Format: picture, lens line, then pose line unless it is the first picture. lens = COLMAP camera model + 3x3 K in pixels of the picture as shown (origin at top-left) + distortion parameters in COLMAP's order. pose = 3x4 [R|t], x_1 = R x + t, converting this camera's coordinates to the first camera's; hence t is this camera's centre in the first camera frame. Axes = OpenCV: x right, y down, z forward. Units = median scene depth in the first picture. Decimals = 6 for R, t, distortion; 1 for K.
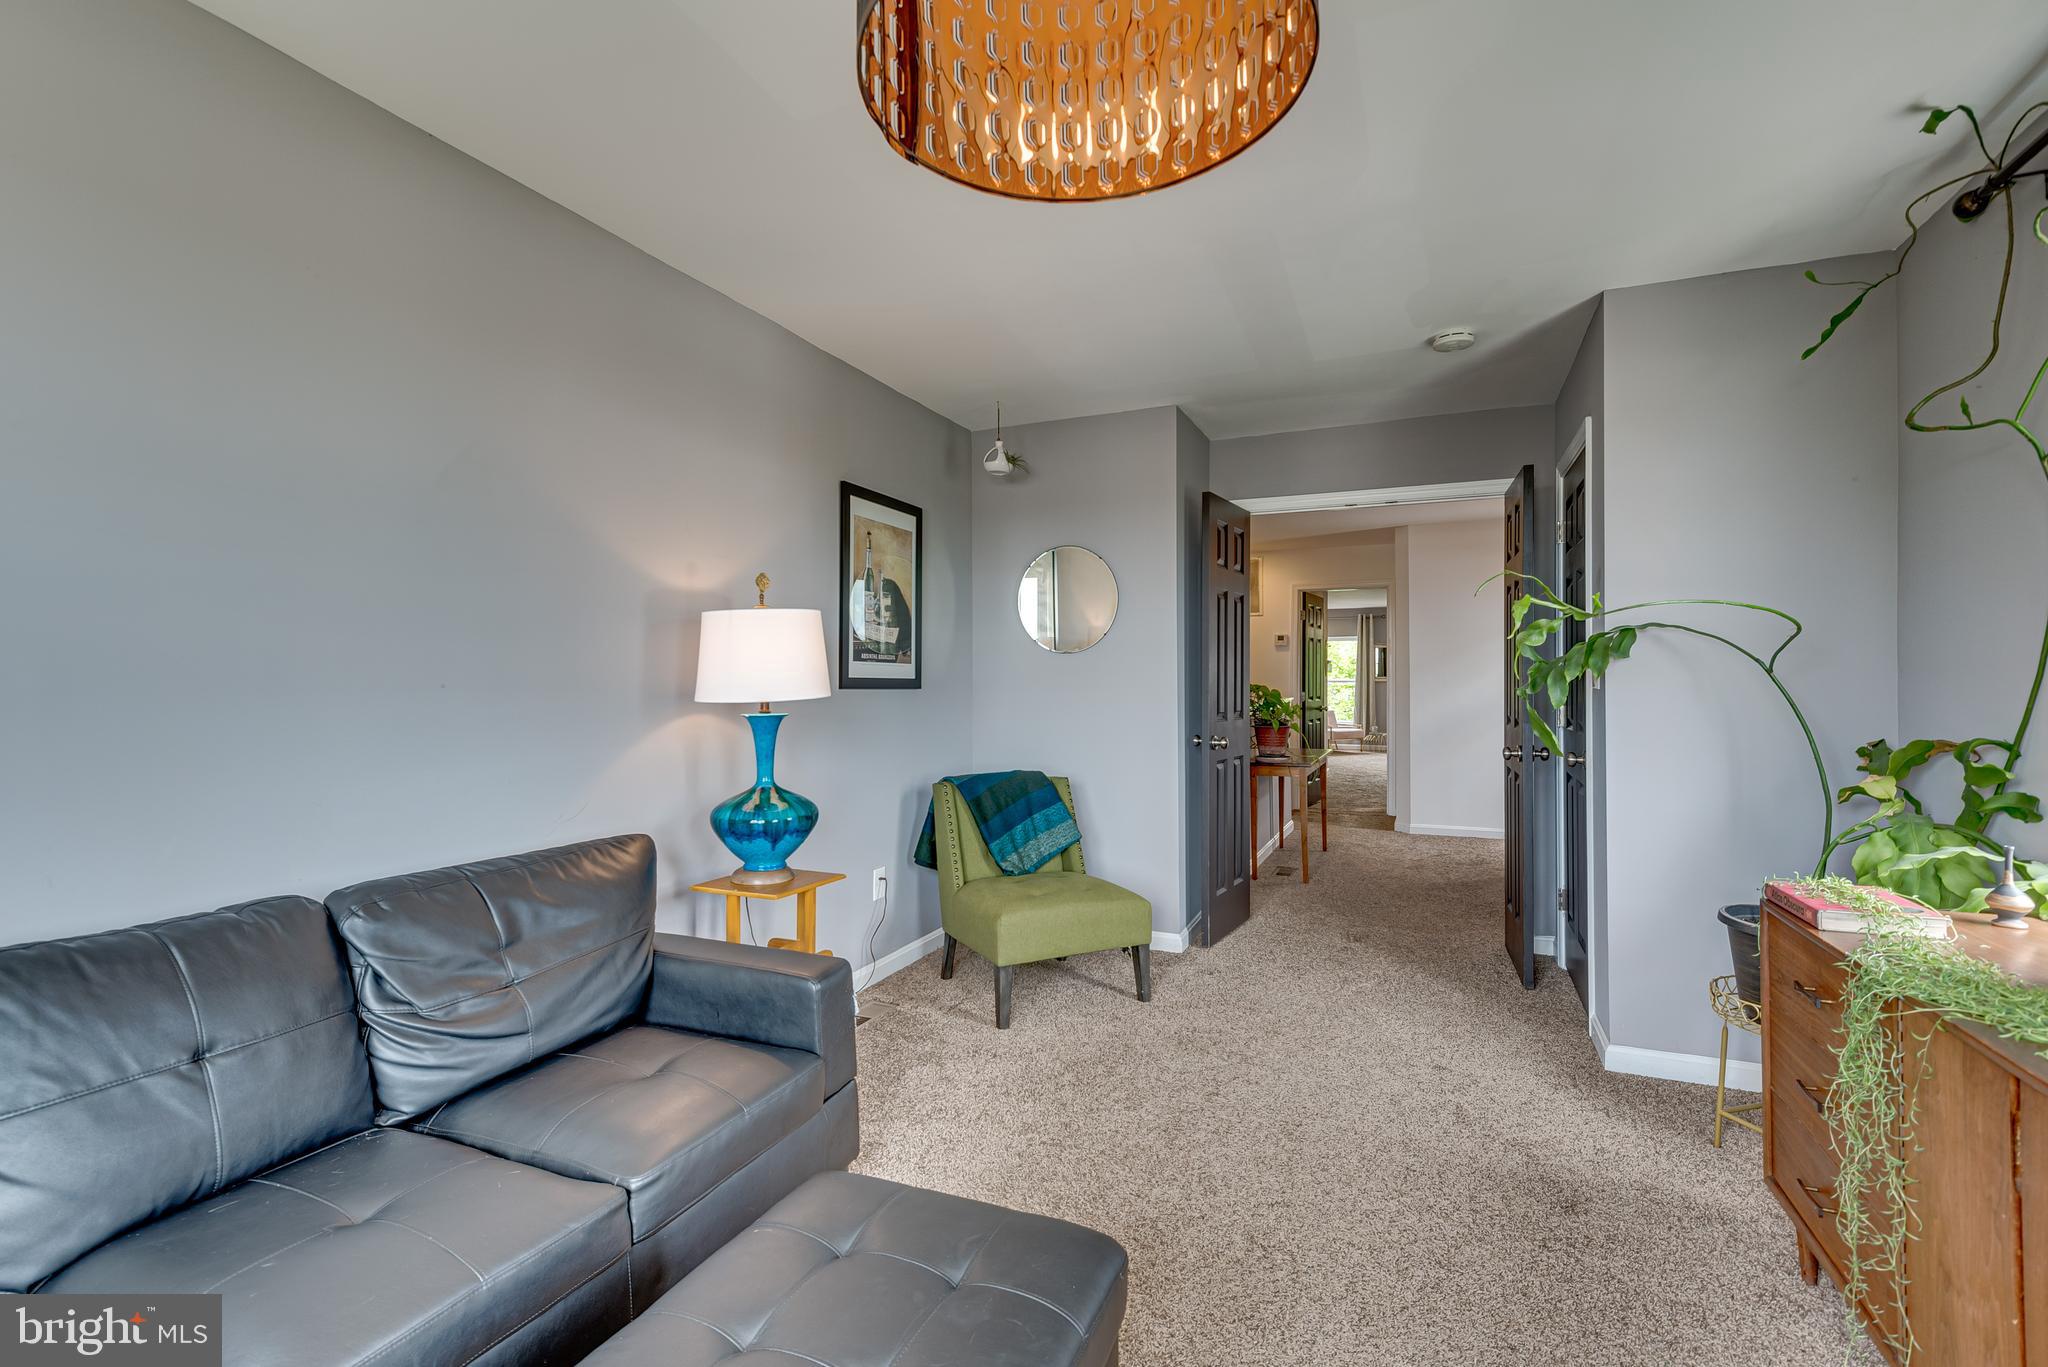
lens RADIAL K [[935.4, 0, 1025.3], [0, 935.4, 679.6], [0, 0, 1]] dist [0.023785, -0.021682]
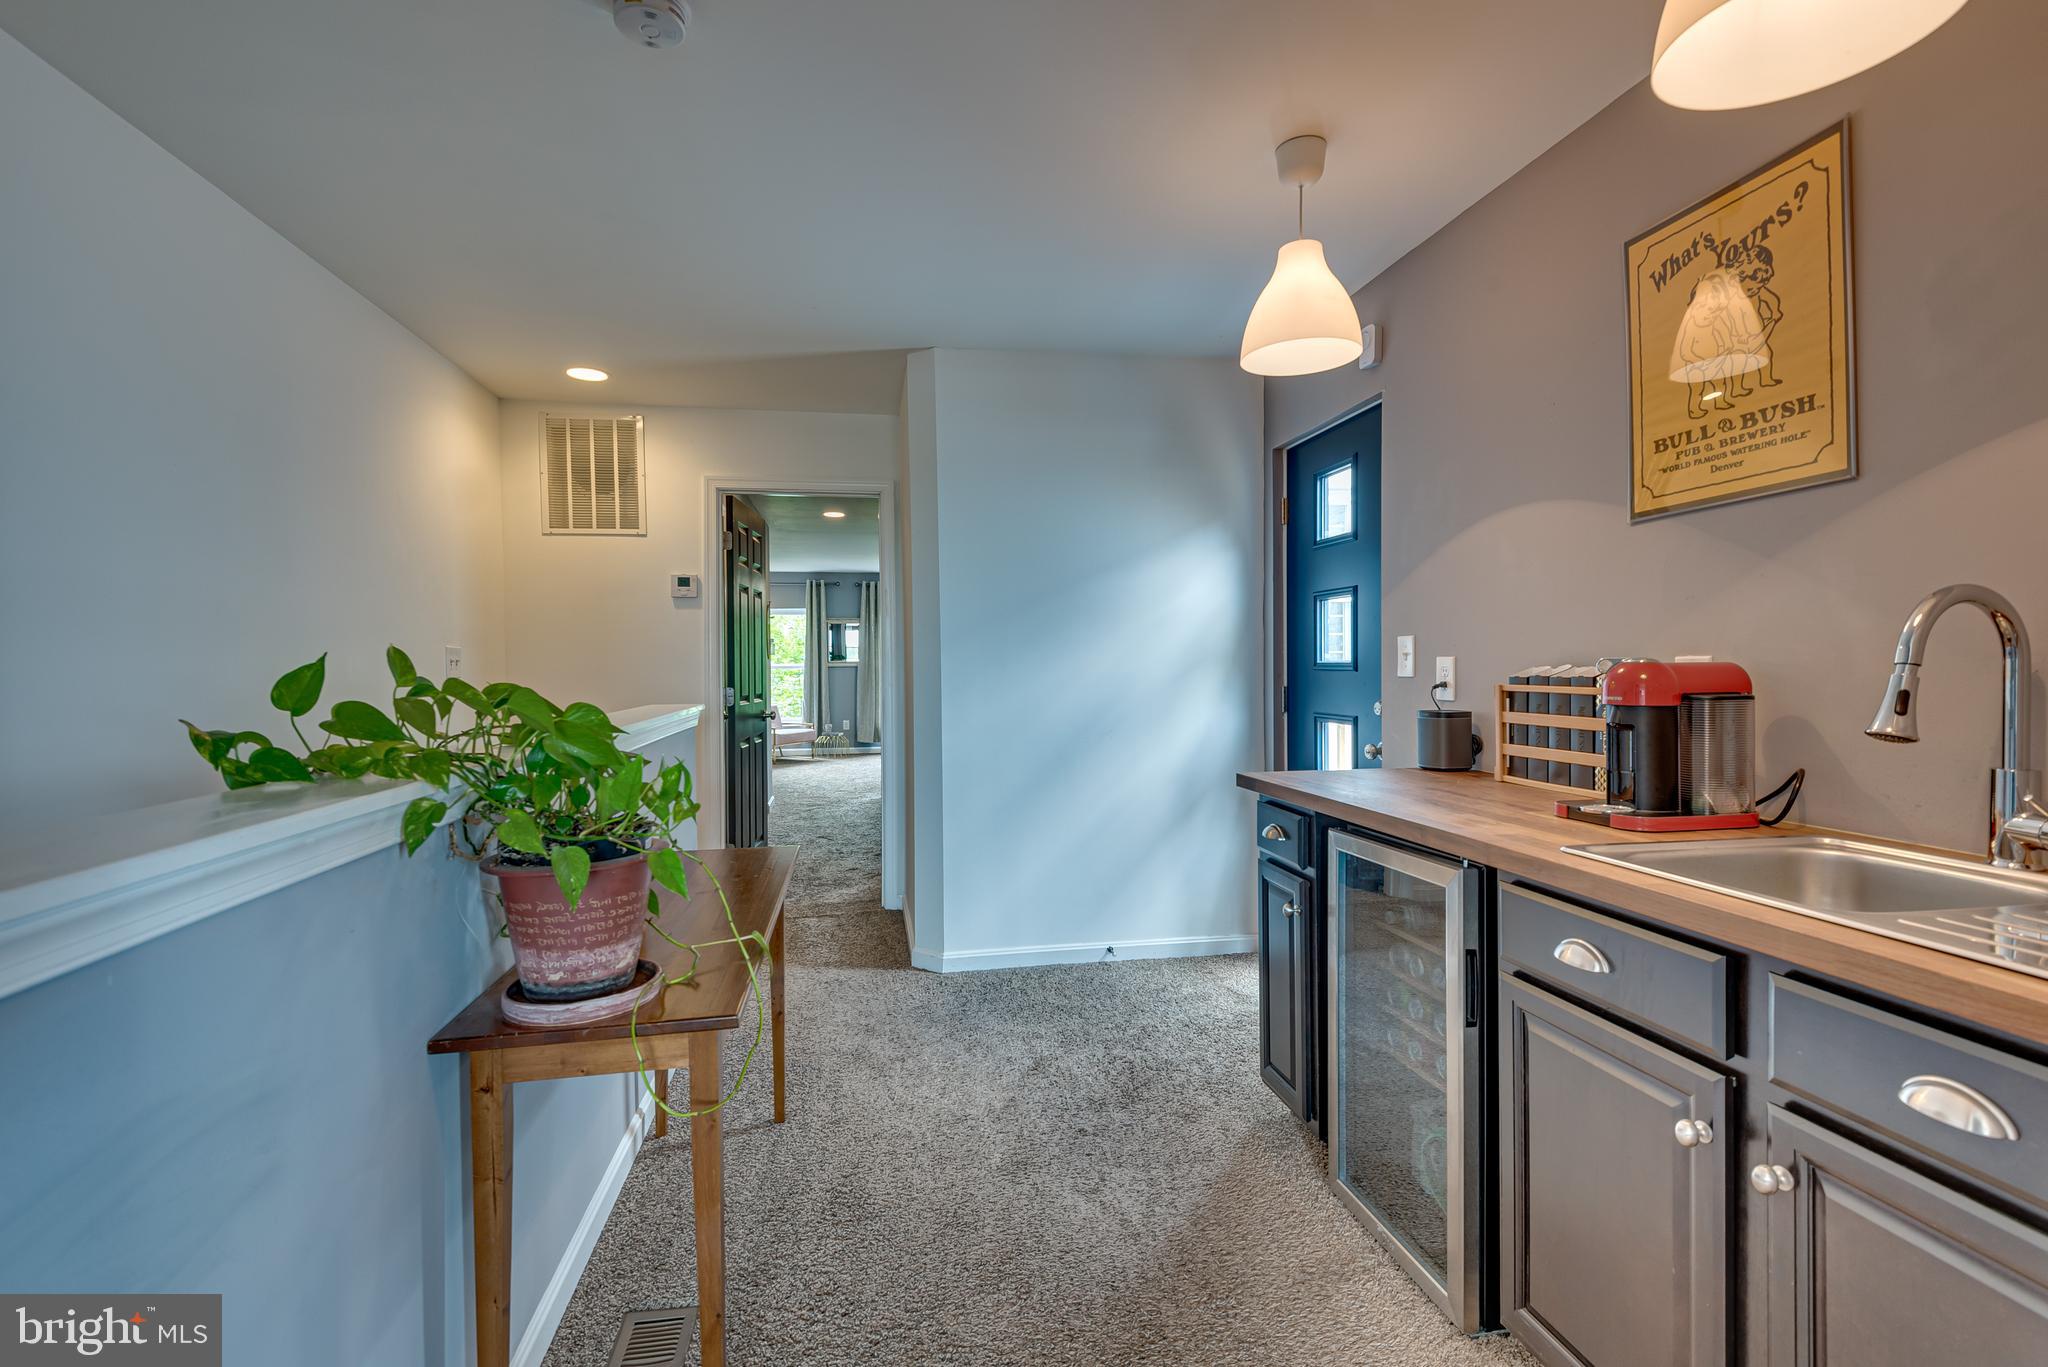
lens RADIAL K [[935.4, 0, 1025.3], [0, 935.4, 679.6], [0, 0, 1]] dist [0.023785, -0.021682]
pose [[0.834711, -0.014310, 0.550502, 0.134141], [0.006290, 0.999845, 0.016453, 0.001027], [-0.550652, -0.010271, 0.834672, 0.433868]]
